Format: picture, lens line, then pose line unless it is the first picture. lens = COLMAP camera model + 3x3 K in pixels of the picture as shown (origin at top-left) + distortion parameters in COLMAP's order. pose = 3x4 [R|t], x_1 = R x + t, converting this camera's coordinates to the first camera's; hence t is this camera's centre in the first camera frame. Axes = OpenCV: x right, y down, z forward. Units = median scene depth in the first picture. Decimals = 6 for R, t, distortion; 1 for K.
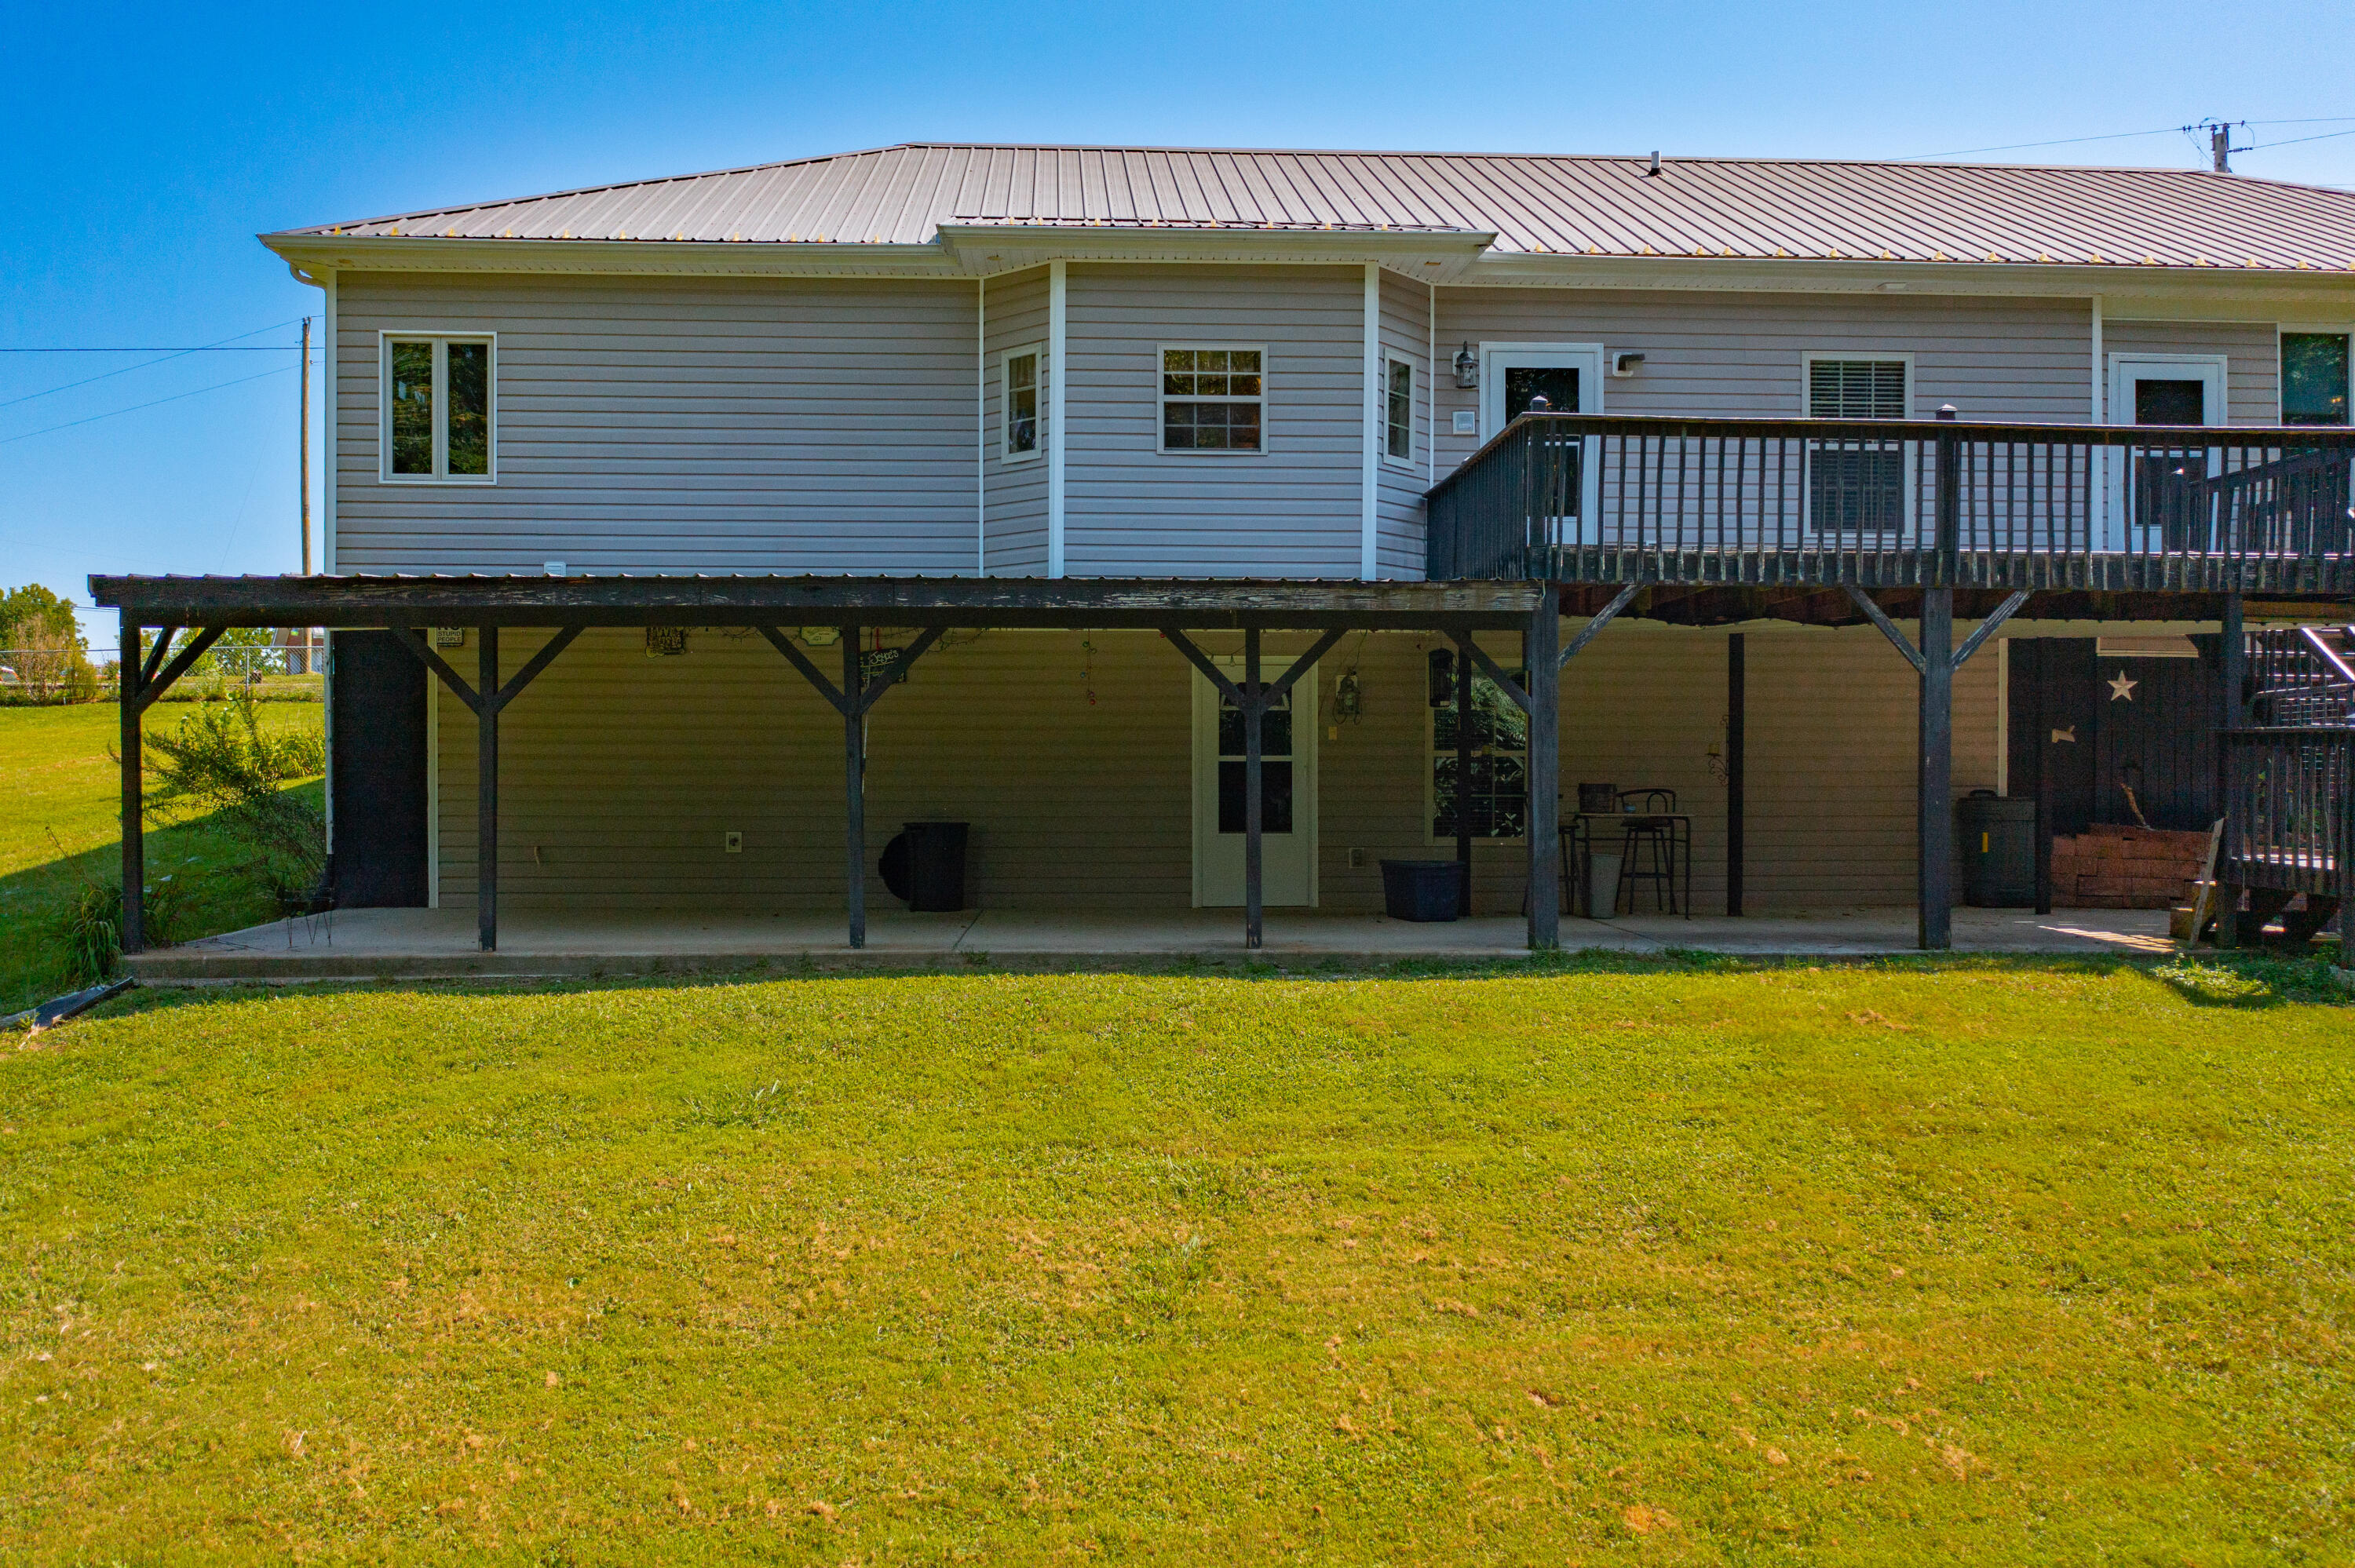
lens RADIAL K [[1855.8, 0, 1172.5], [0, 1855.8, 791.4], [0, 0, 1]] dist [-0.011622, 0.002213]
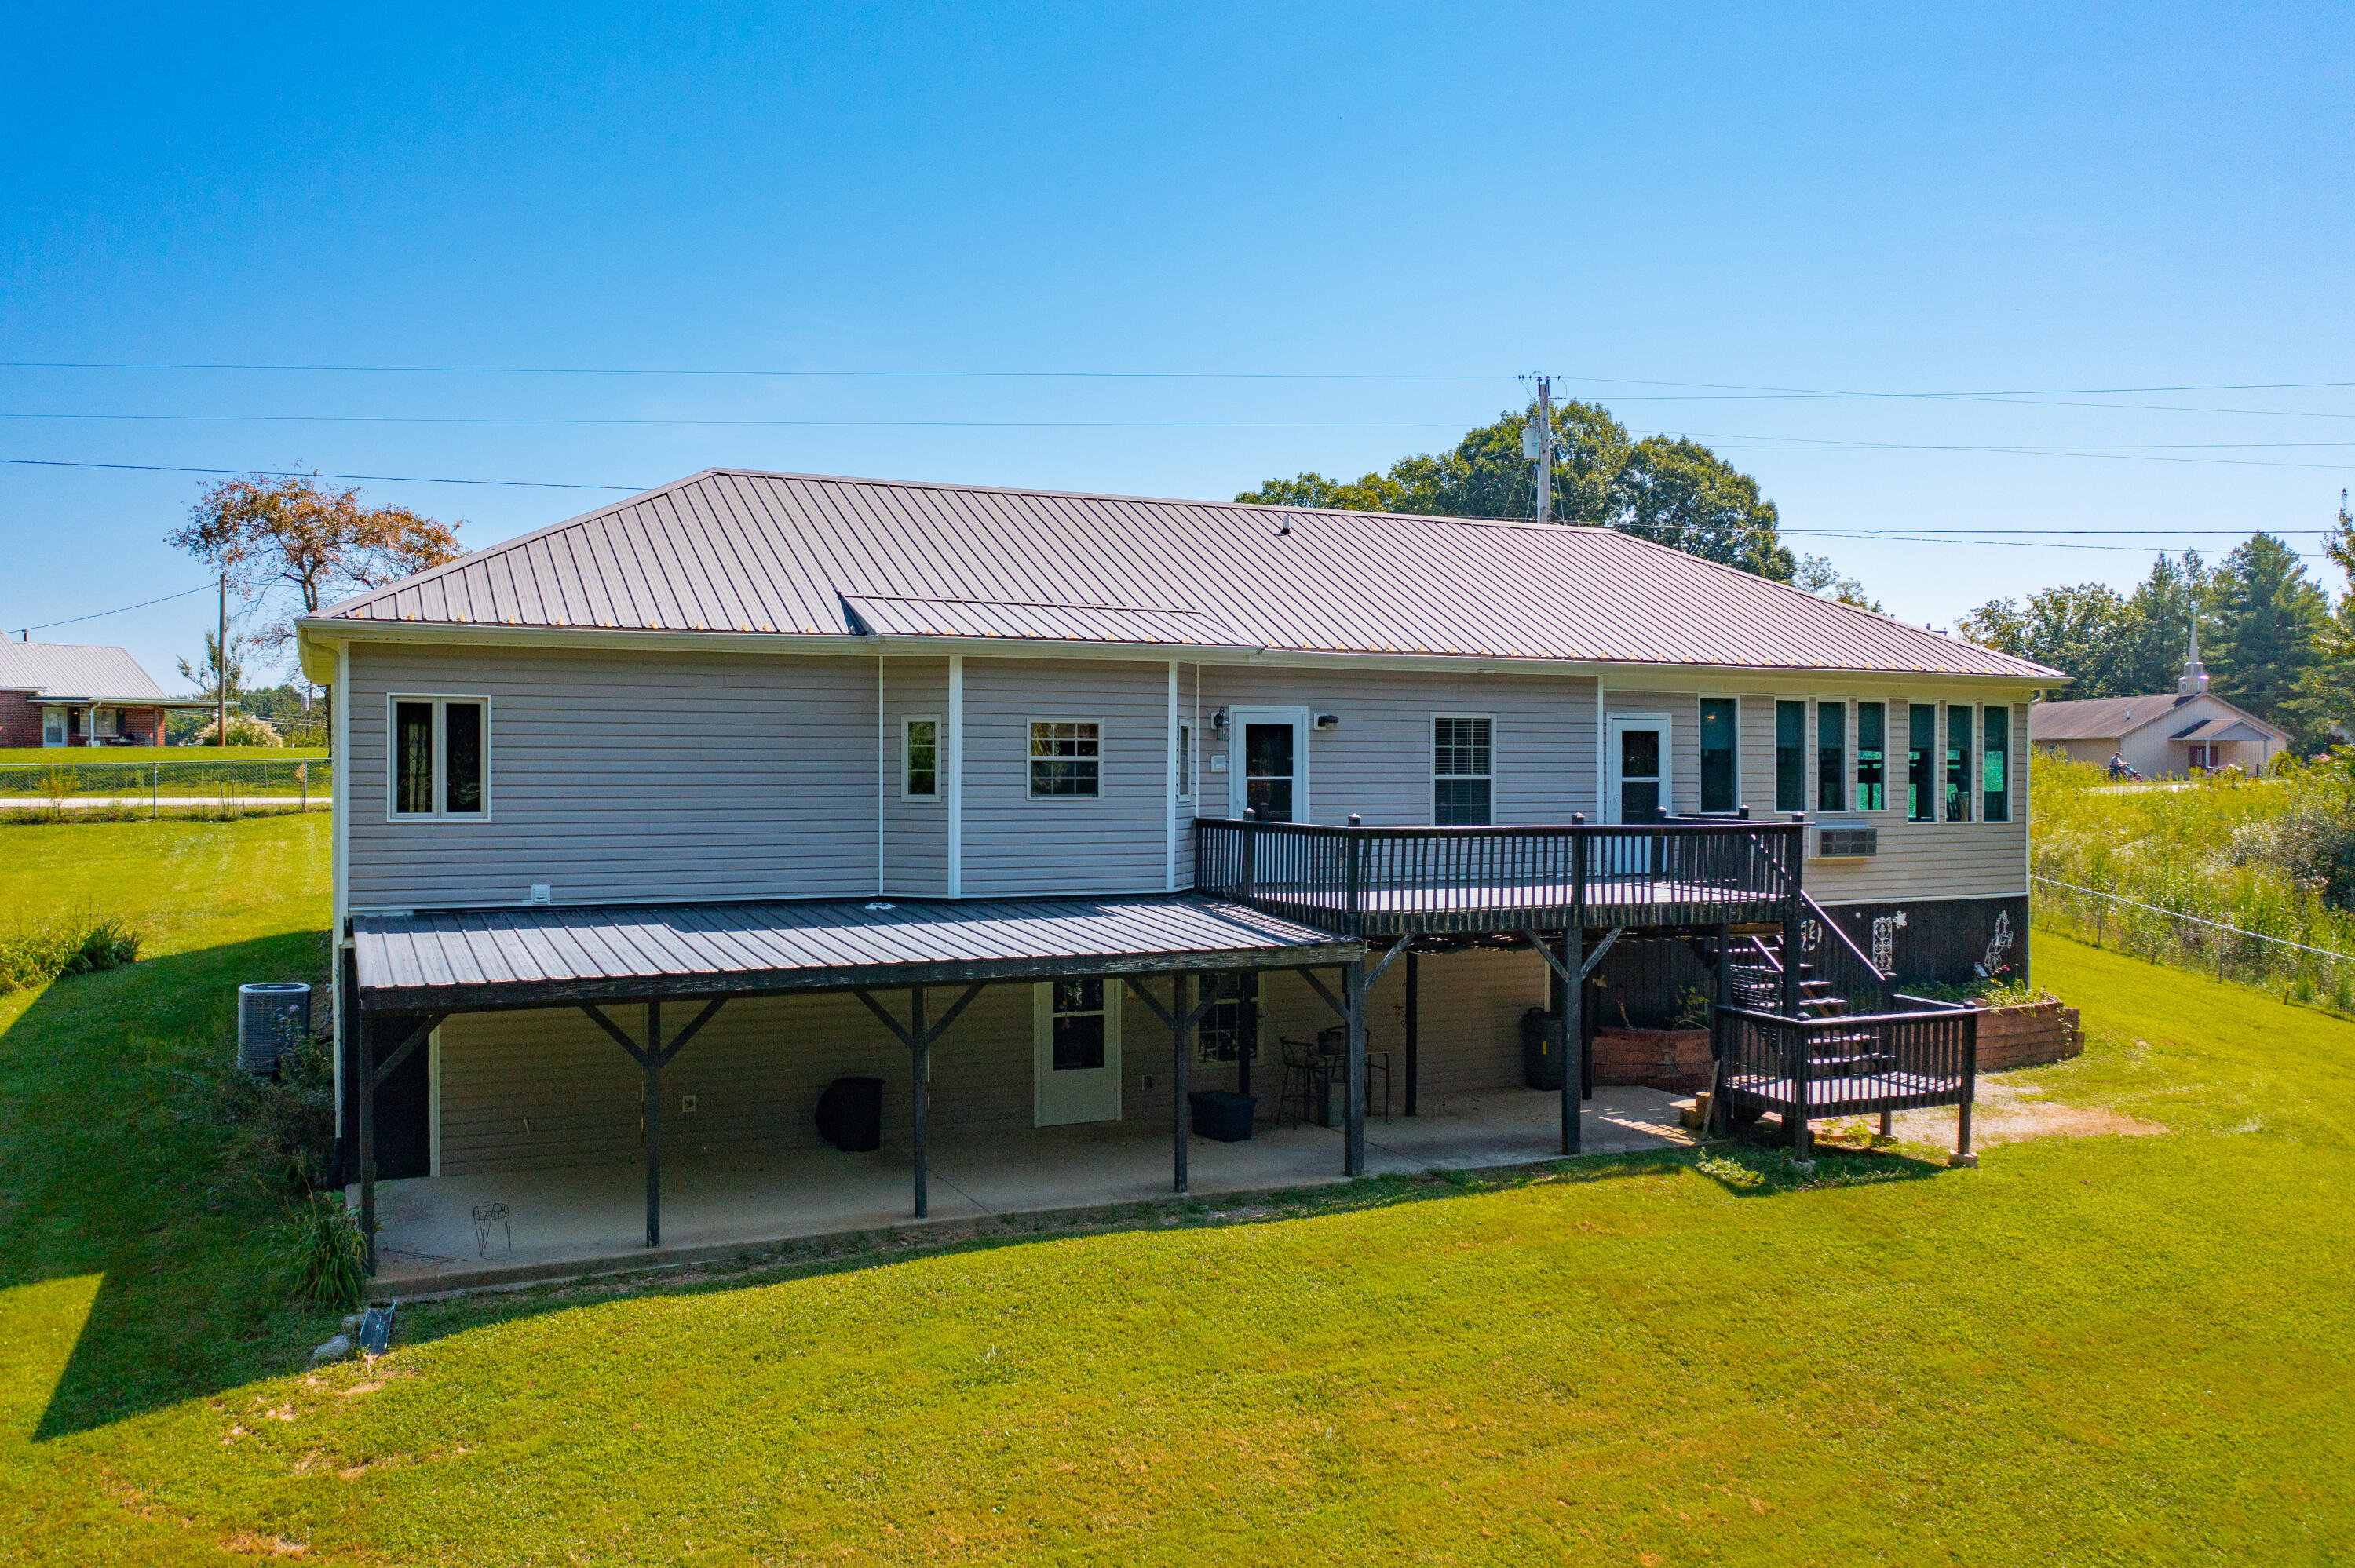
lens RADIAL K [[1855.8, 0, 1173.7], [0, 1855.8, 796.4], [0, 0, 1]] dist [-0.011622, 0.002213]
pose [[0.928140, -0.005216, 0.372194, -0.411298], [0.003110, 0.999976, 0.006257, -0.192878], [-0.372218, -0.004649, 0.928134, -0.289270]]
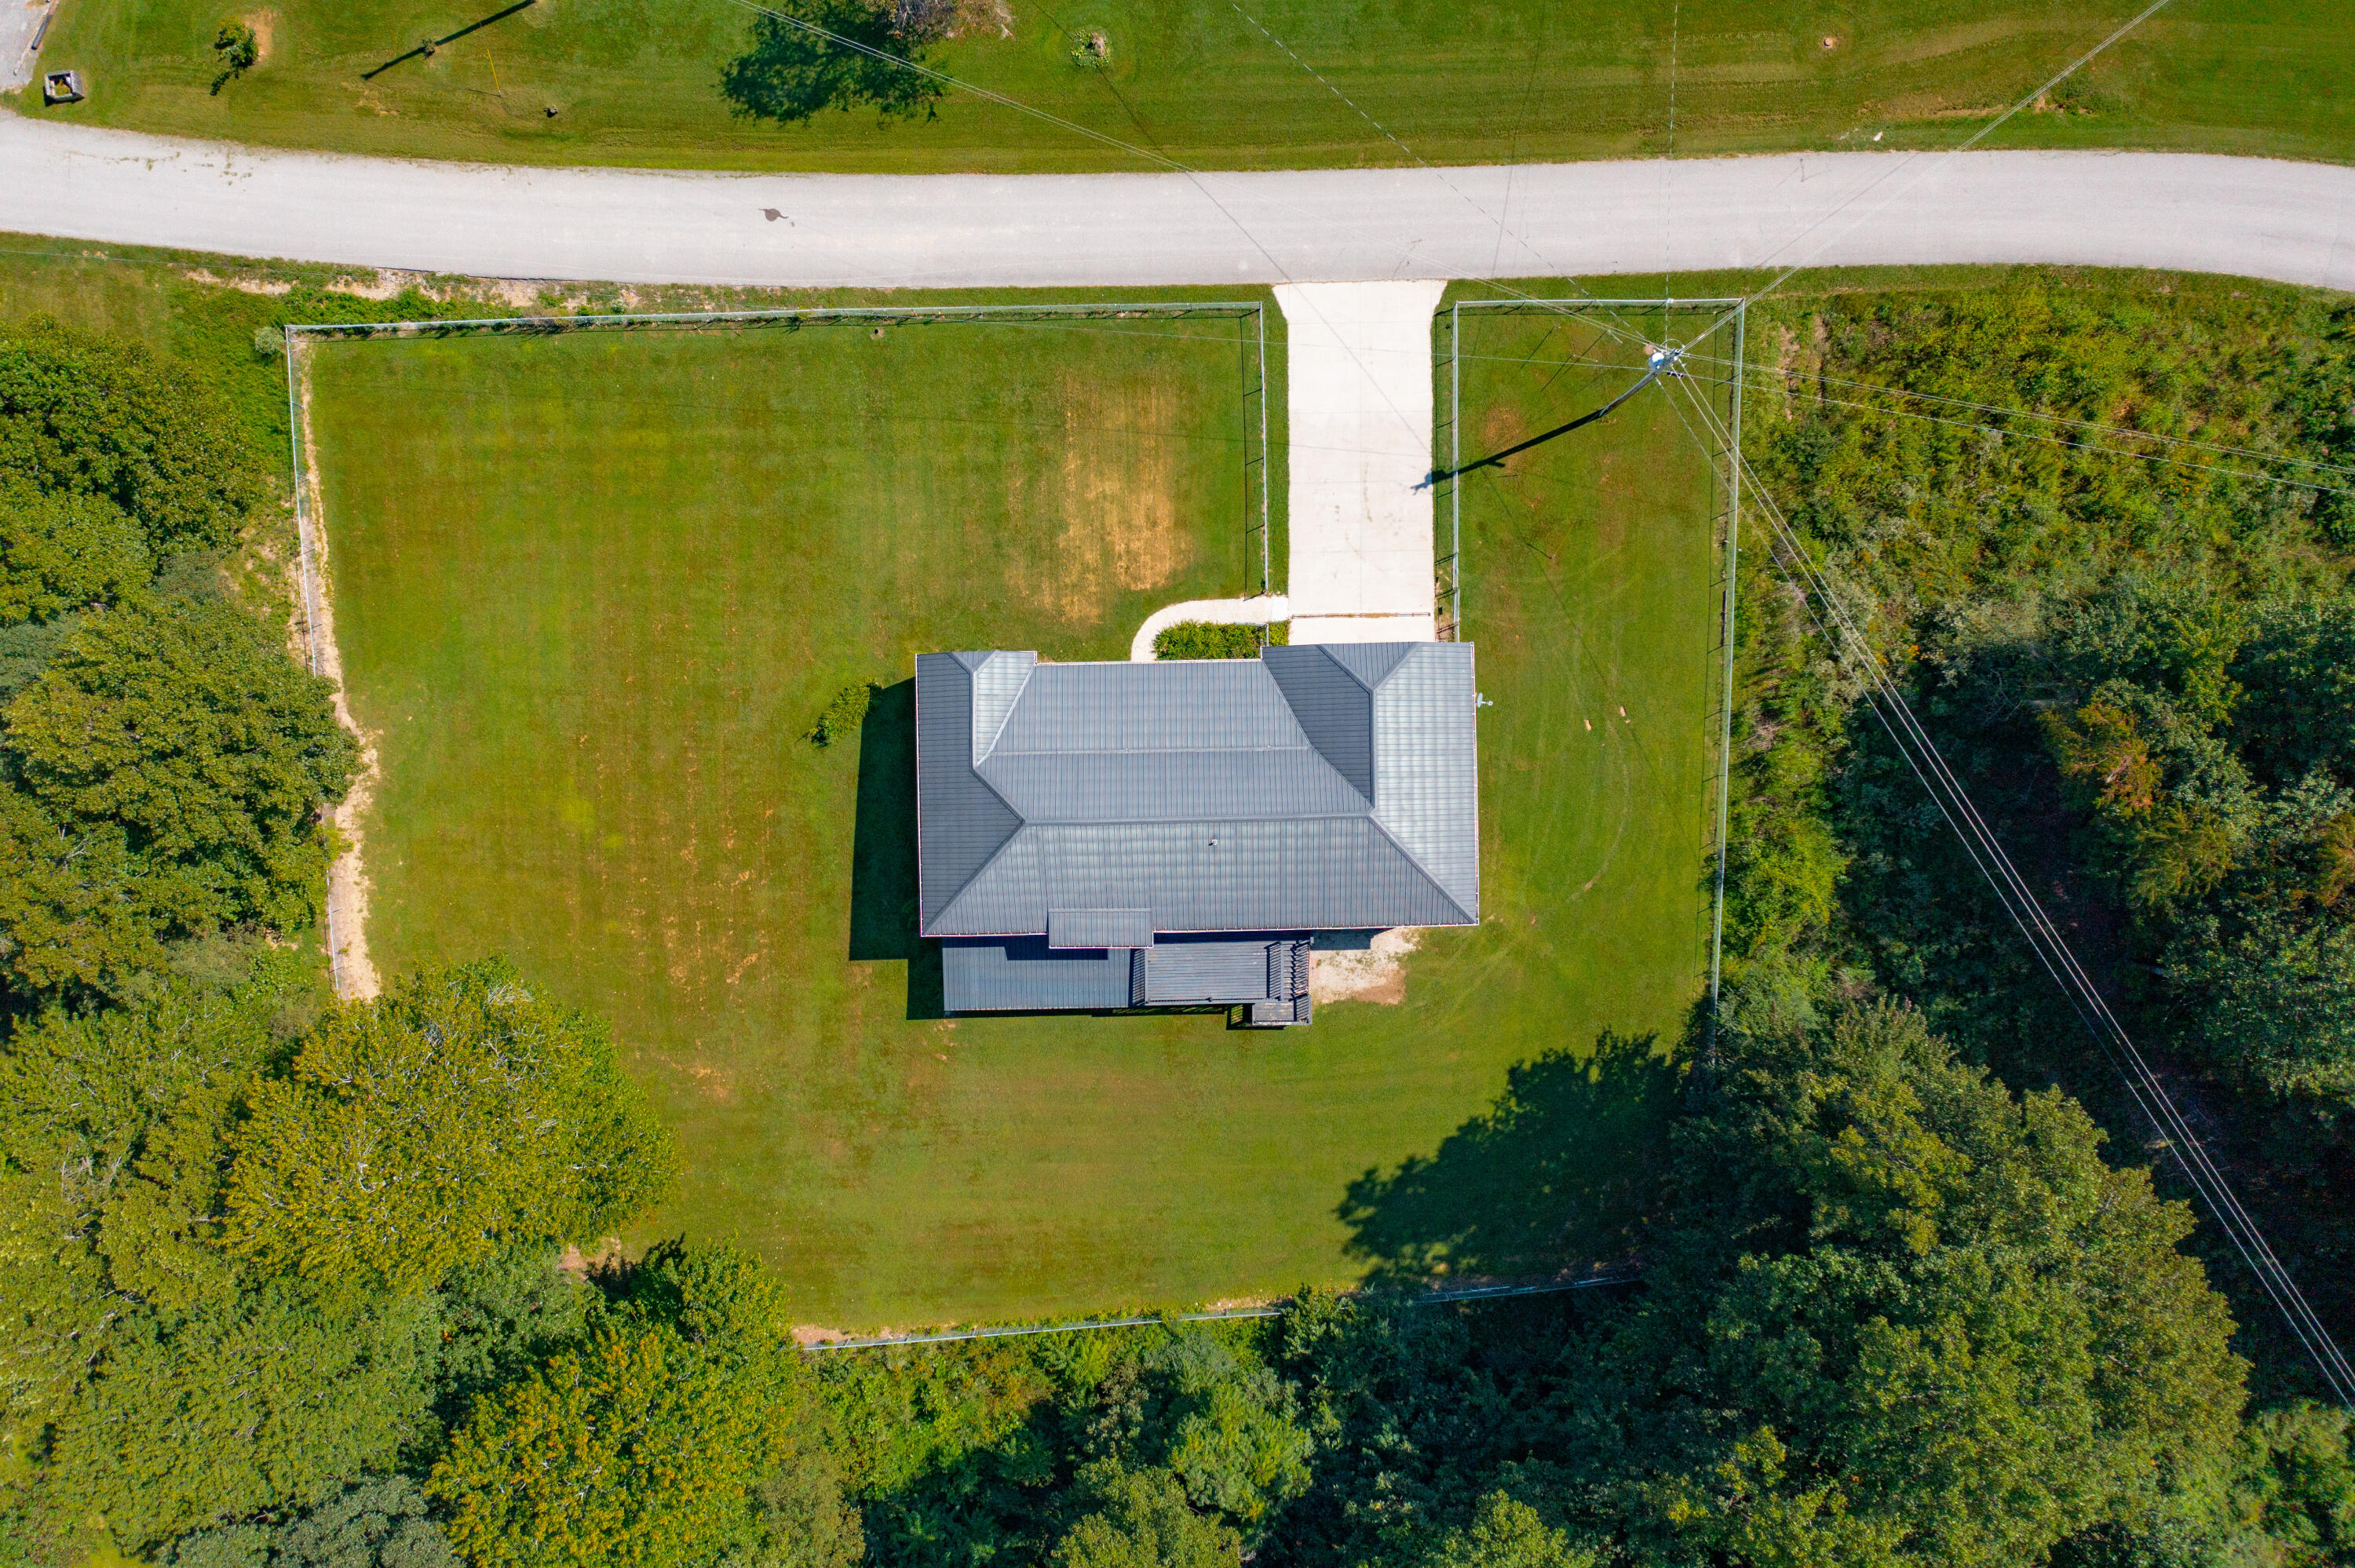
lens RADIAL K [[1855.8, 0, 1167.5], [0, 1855.8, 795.4], [0, 0, 1]] dist [-0.011622, 0.002213]
pose [[0.999361, 0.033819, -0.011551, 0.257903], [0.011155, 0.011868, 0.999867, -5.603598], [0.033951, -0.999358, 0.011483, 1.357383]]
